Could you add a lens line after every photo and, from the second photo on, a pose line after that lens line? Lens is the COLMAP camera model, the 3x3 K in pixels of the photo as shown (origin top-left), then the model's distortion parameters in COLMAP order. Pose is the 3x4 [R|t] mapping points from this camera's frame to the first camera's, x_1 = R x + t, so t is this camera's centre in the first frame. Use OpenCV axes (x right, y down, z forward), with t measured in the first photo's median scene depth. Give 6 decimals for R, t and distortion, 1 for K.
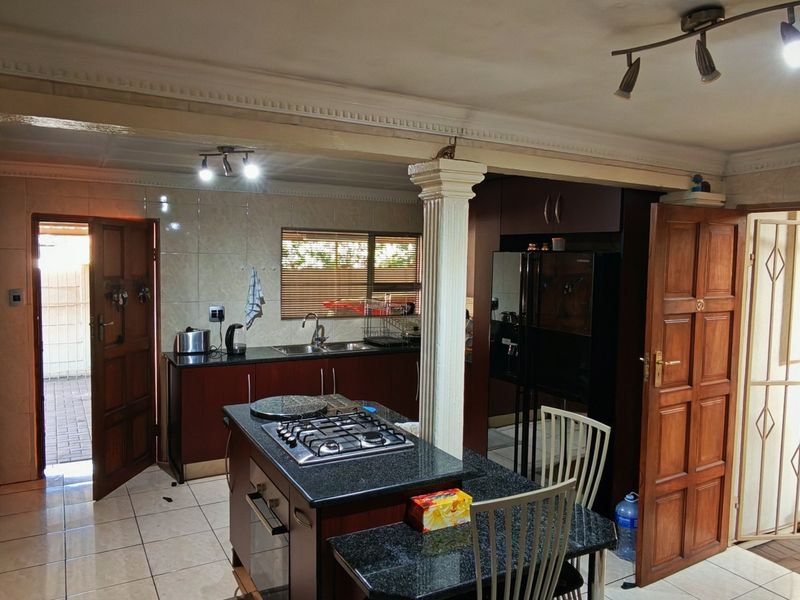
lens RADIAL K [[598.3, 0, 393.1], [0, 598.3, 302.7], [0, 0, 1]] dist [-0.008182, 0.017518]
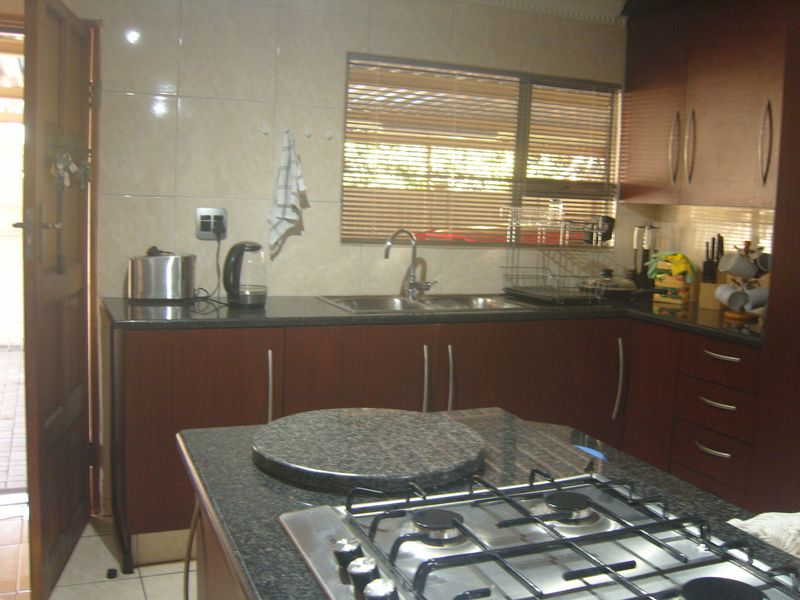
lens RADIAL K [[827.9, 0, 406.6], [0, 827.9, 295.9], [0, 0, 1]] dist [-0.119500, 0.000000]
pose [[0.994836, 0.032309, -0.096217, -0.070143], [-0.028791, 0.998873, 0.037733, 0.046781], [0.097328, -0.034768, 0.994645, 0.345541]]
